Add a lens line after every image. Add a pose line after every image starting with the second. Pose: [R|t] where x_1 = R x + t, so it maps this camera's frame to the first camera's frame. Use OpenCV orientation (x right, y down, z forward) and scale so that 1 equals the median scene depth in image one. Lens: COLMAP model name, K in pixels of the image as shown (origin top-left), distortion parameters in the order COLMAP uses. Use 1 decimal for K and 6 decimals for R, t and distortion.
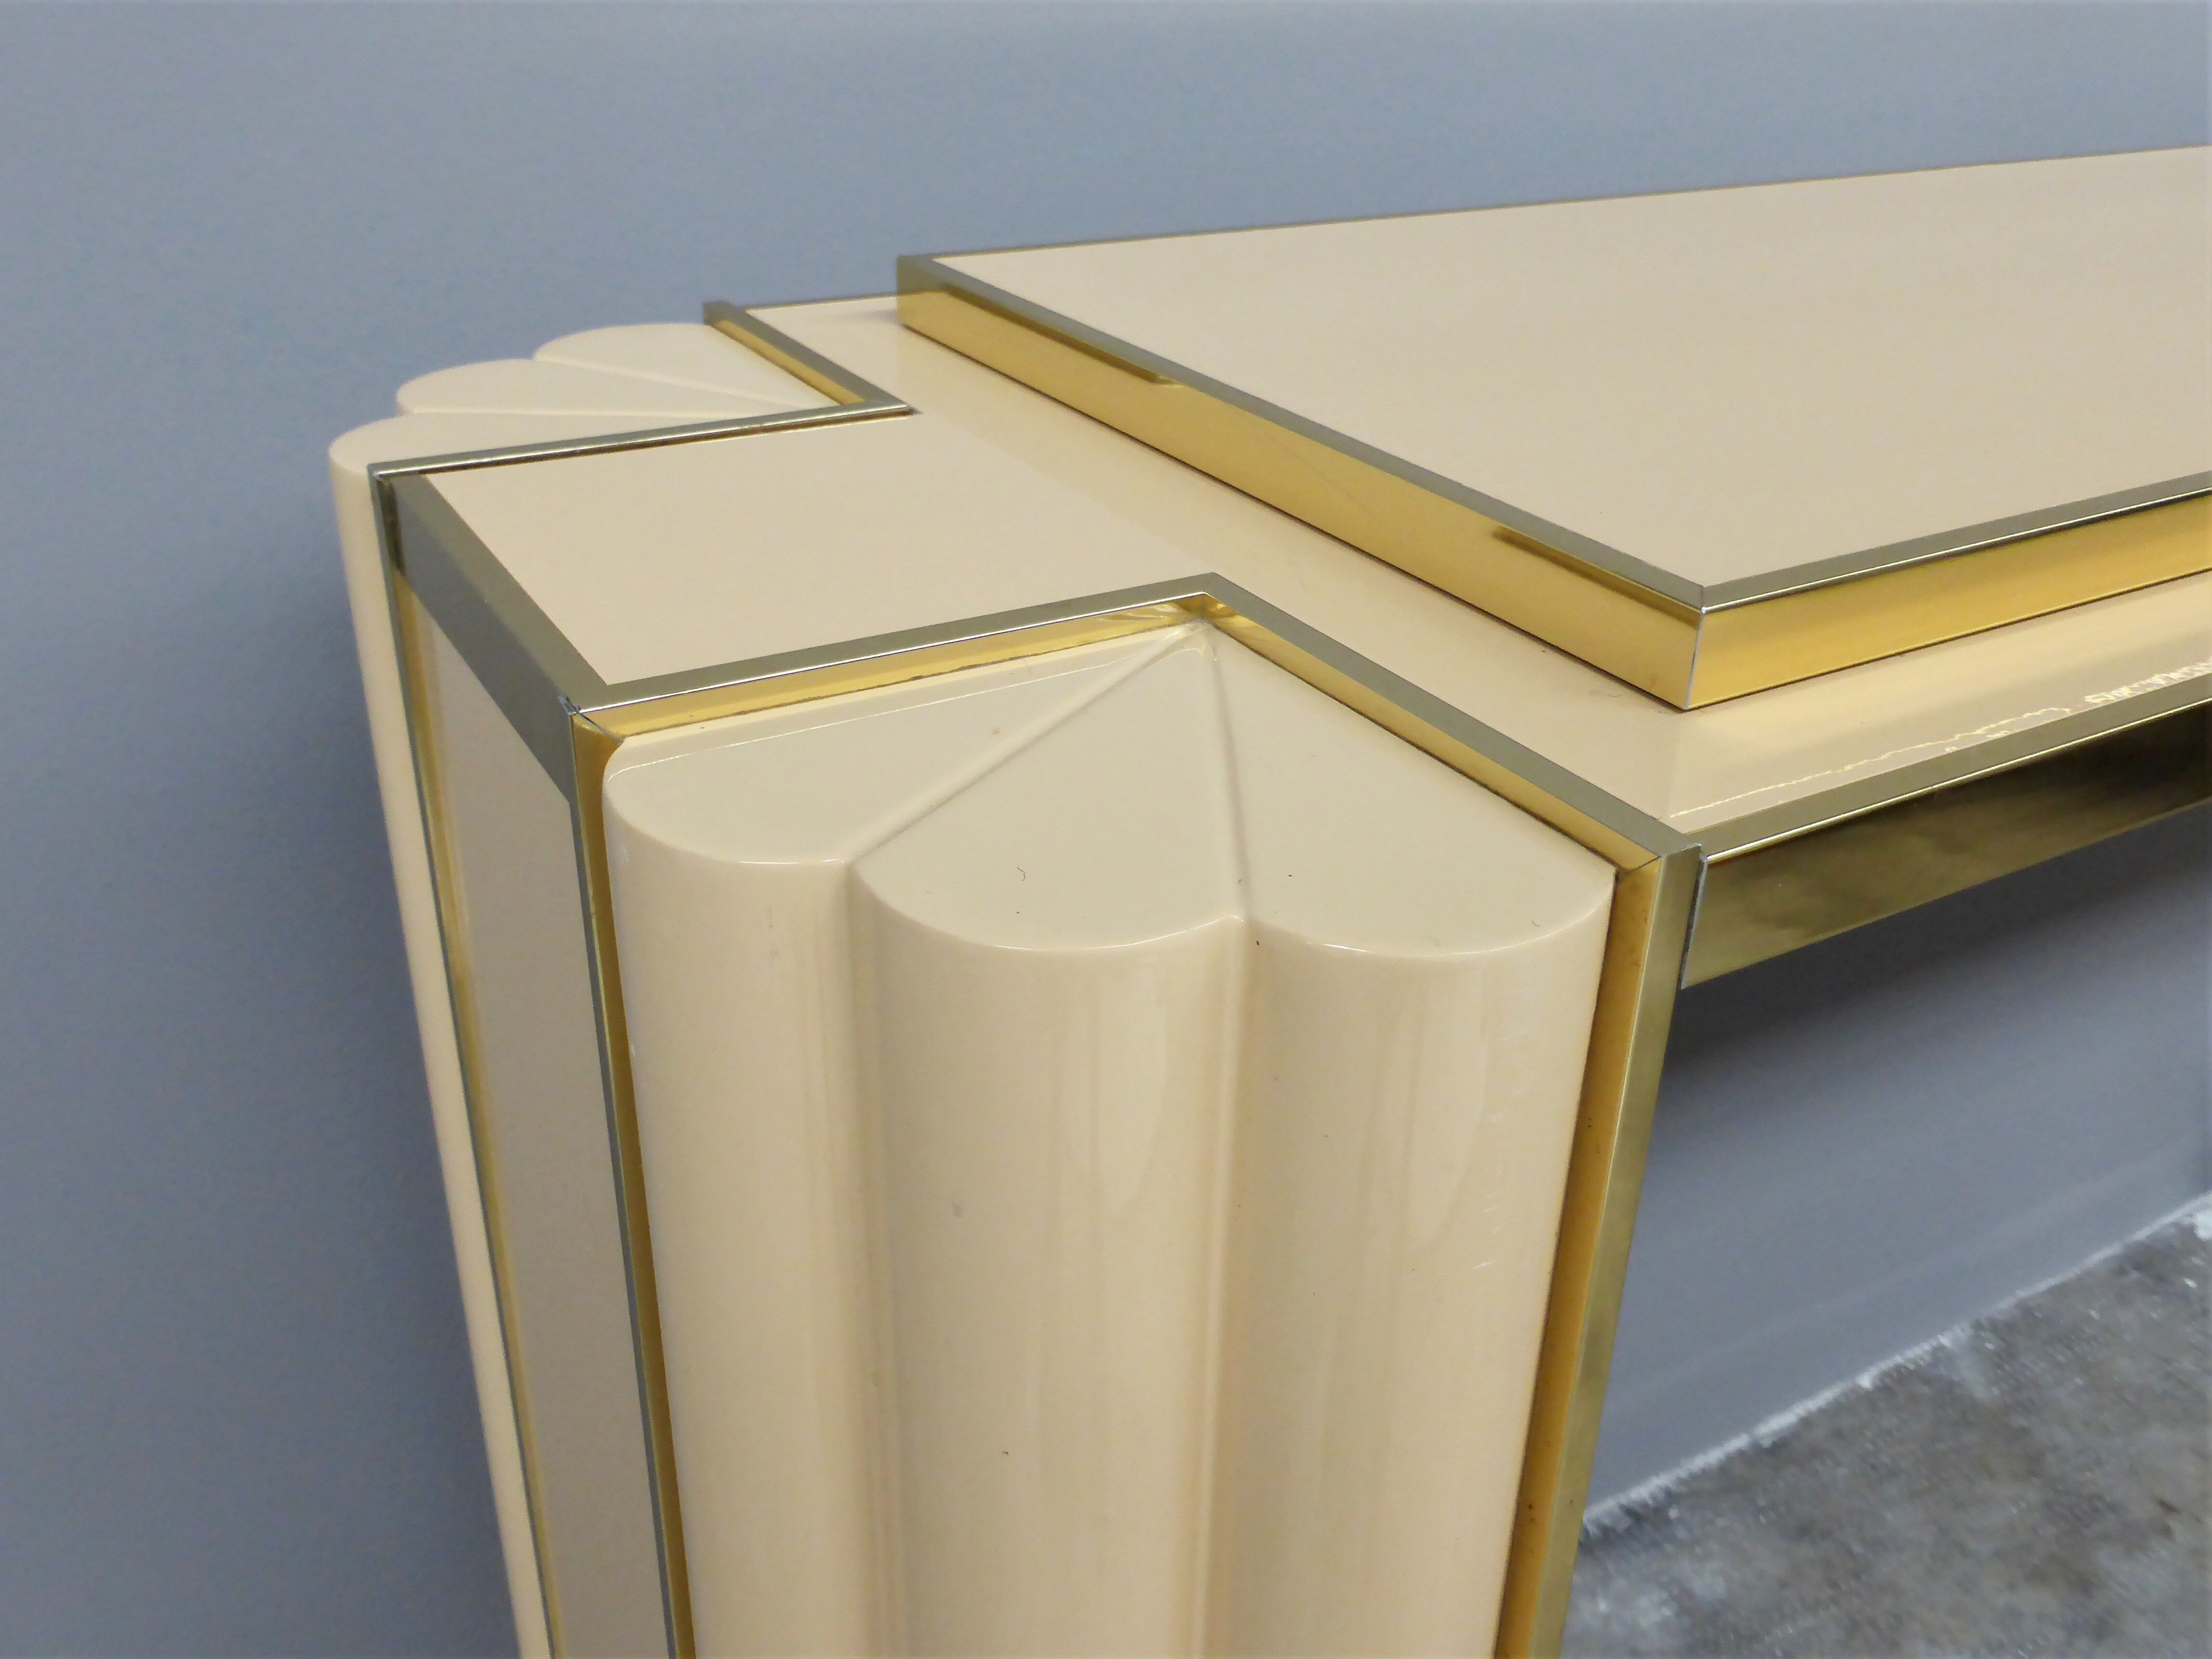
lens RADIAL K [[1957.8, 0, 1106.0], [0, 1957.8, 829.5], [0, 0, 1]] dist [-0.108189, 0.012259]
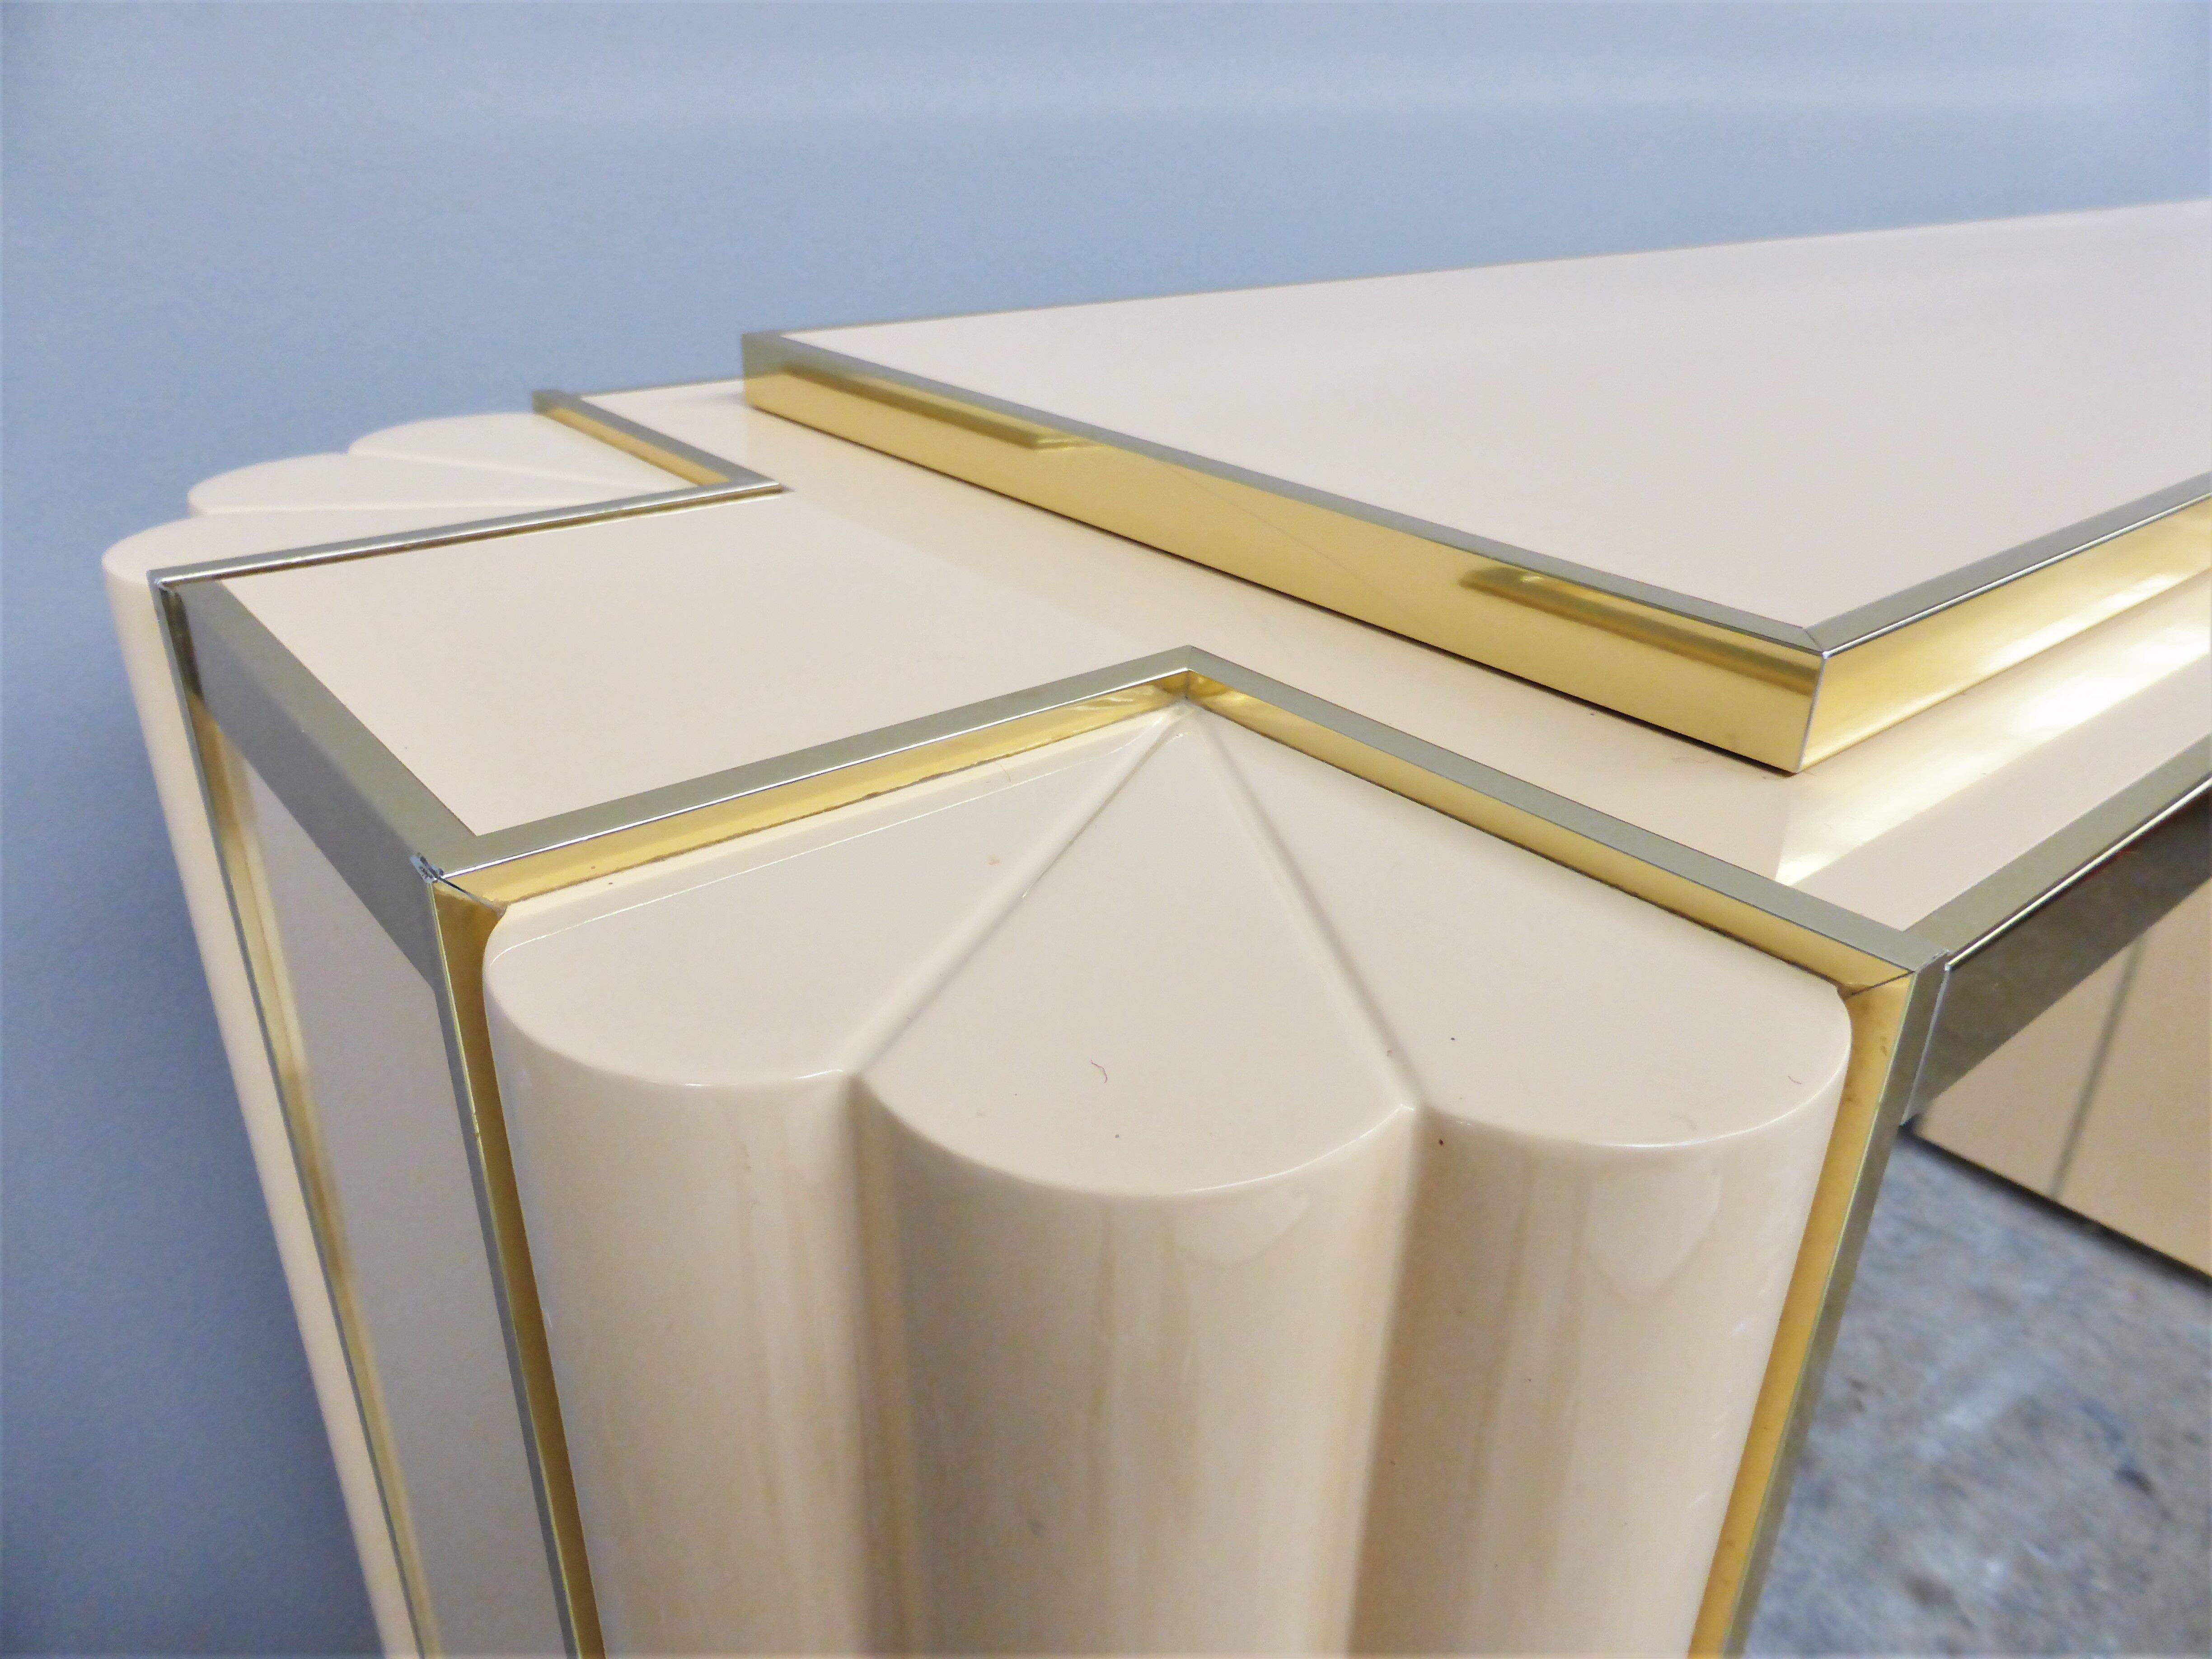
lens RADIAL K [[1605.6, 0, 1106.0], [0, 1605.6, 829.5], [0, 0, 1]] dist [-0.068805, 0.003098]
pose [[0.986782, -0.070878, 0.145729, -0.079674], [0.073529, 0.997210, -0.012877, -0.038622], [-0.144409, 0.023422, 0.989241, 0.268896]]
